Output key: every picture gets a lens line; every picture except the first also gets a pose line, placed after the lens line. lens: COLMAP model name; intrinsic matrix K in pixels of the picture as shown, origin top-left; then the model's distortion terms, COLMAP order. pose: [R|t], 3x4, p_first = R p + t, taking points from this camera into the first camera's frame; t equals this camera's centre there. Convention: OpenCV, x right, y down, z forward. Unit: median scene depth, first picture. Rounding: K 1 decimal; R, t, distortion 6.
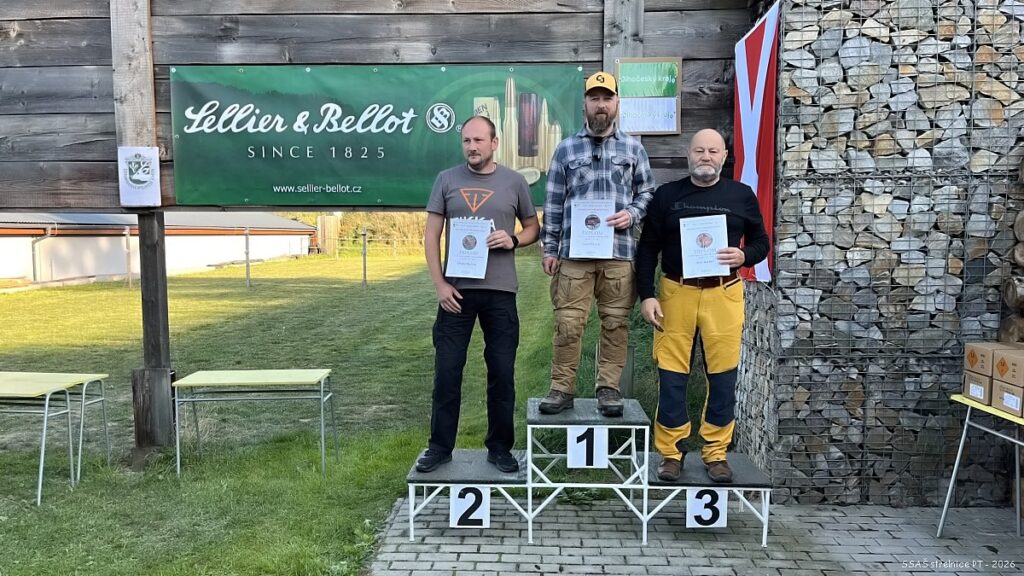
lens RADIAL K [[766.7, 0, 509.5], [0, 766.7, 294.8], [0, 0, 1]] dist [0.077987, -0.097204]
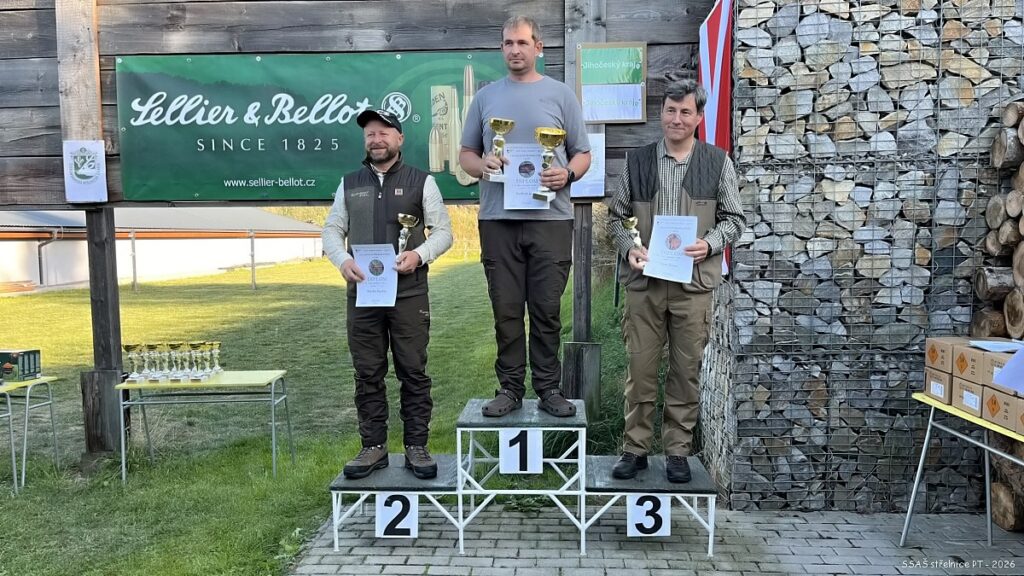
lens RADIAL K [[767.0, 0, 521.3], [0, 767.0, 295.7], [0, 0, 1]] dist [0.064264, -0.070354]
pose [[0.999894, -0.006141, -0.013175, 0.097070], [0.006118, 0.999980, -0.001786, 0.008871], [0.013186, 0.001706, 0.999912, 0.054568]]
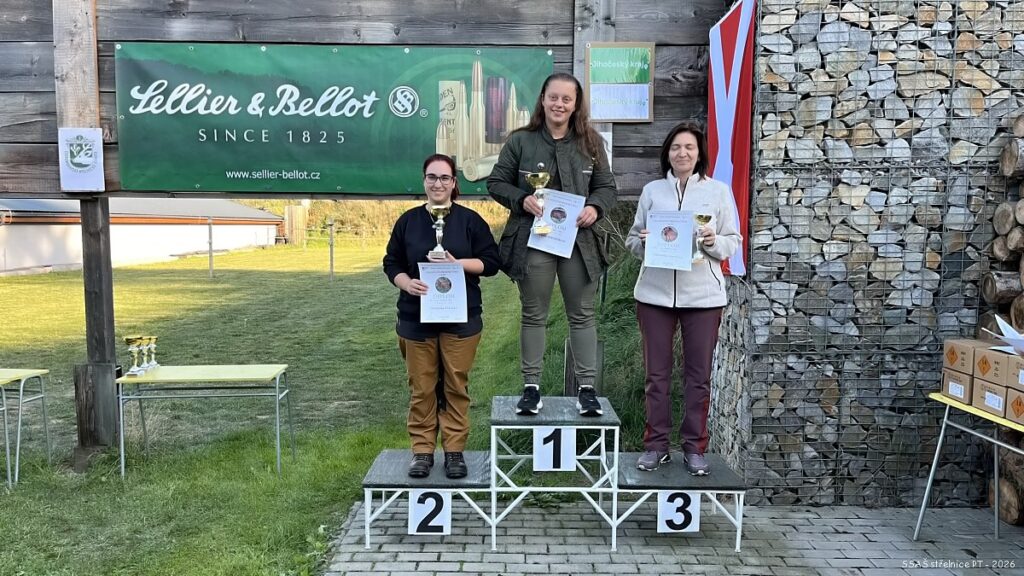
lens RADIAL K [[767.2, 0, 510.2], [0, 767.2, 293.1], [0, 0, 1]] dist [0.070250, -0.081671]
pose [[0.999249, 0.004374, 0.038505, 0.007866], [-0.004692, 0.999956, 0.008156, -0.001178], [-0.038468, -0.008330, 0.999225, 0.048293]]
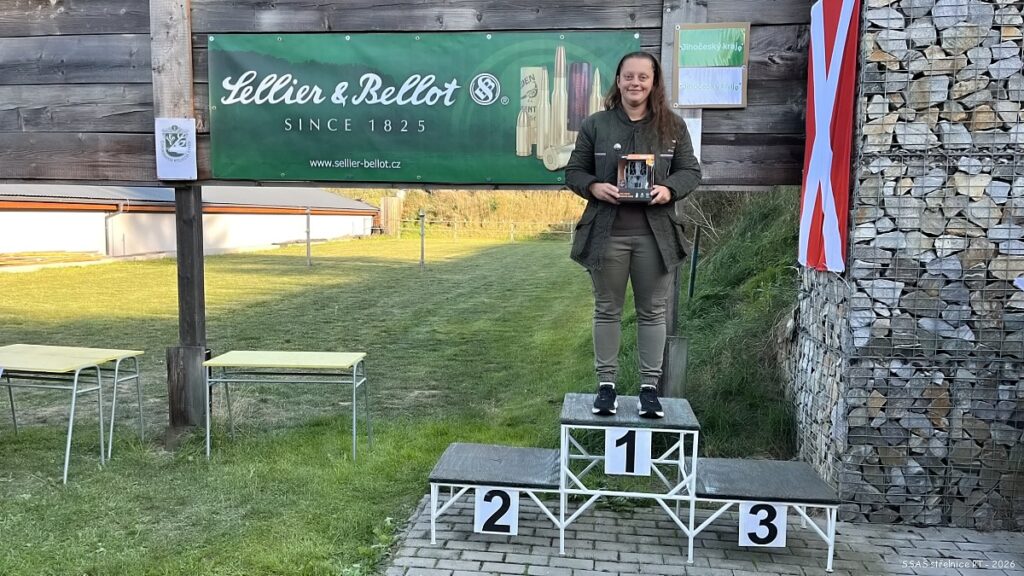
lens RADIAL K [[766.1, 0, 509.6], [0, 766.1, 289.8], [0, 0, 1]] dist [0.063357, -0.059695]
pose [[0.996517, 0.024613, -0.079670, 0.026505], [-0.023472, 0.999608, 0.015233, -0.000870], [0.080013, -0.013310, 0.996705, 0.083560]]
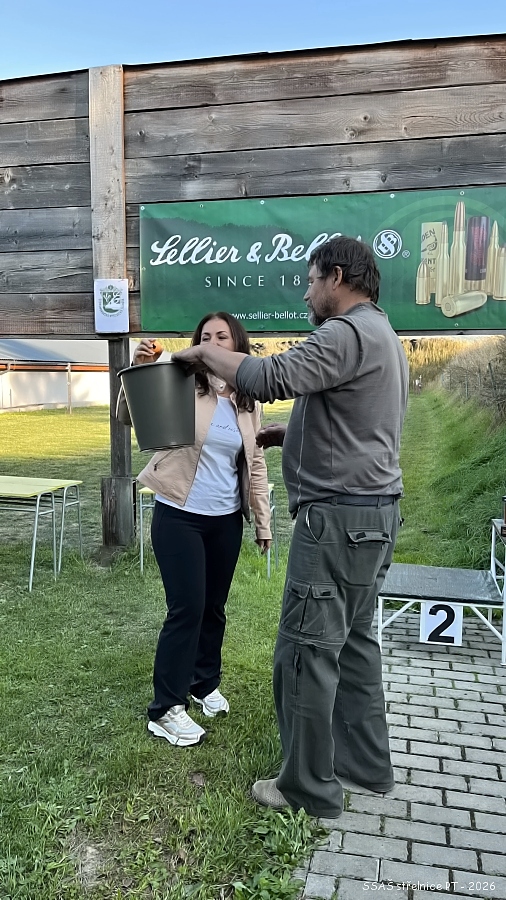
lens RADIAL K [[674.3, 0, 253.0], [0, 674.3, 450.0], [0, 0, 1]] dist [0.070250, -0.081671]
pose [[0.983718, 0.028384, -0.177465, -0.122268], [-0.022725, 0.999169, 0.033841, 0.022848], [0.178278, -0.029257, 0.983545, 0.085647]]
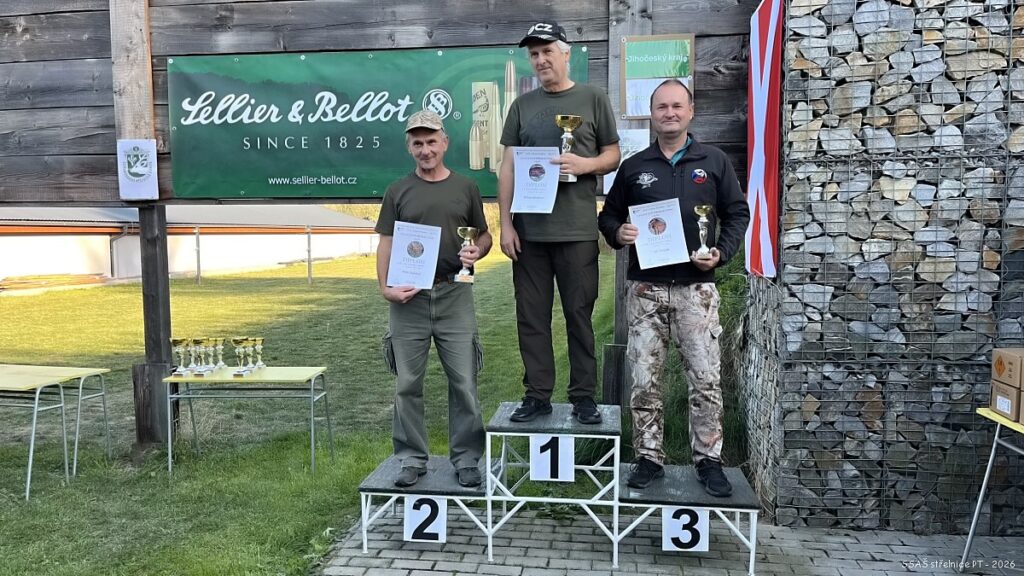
lens RADIAL K [[767.2, 0, 510.2], [0, 767.2, 293.1], [0, 0, 1]] dist [0.070250, -0.081671]
pose [[0.995214, 0.005718, -0.097547, 0.118487], [-0.005811, 0.999983, -0.000664, 0.003903], [0.097542, 0.001228, 0.995231, 0.078455]]
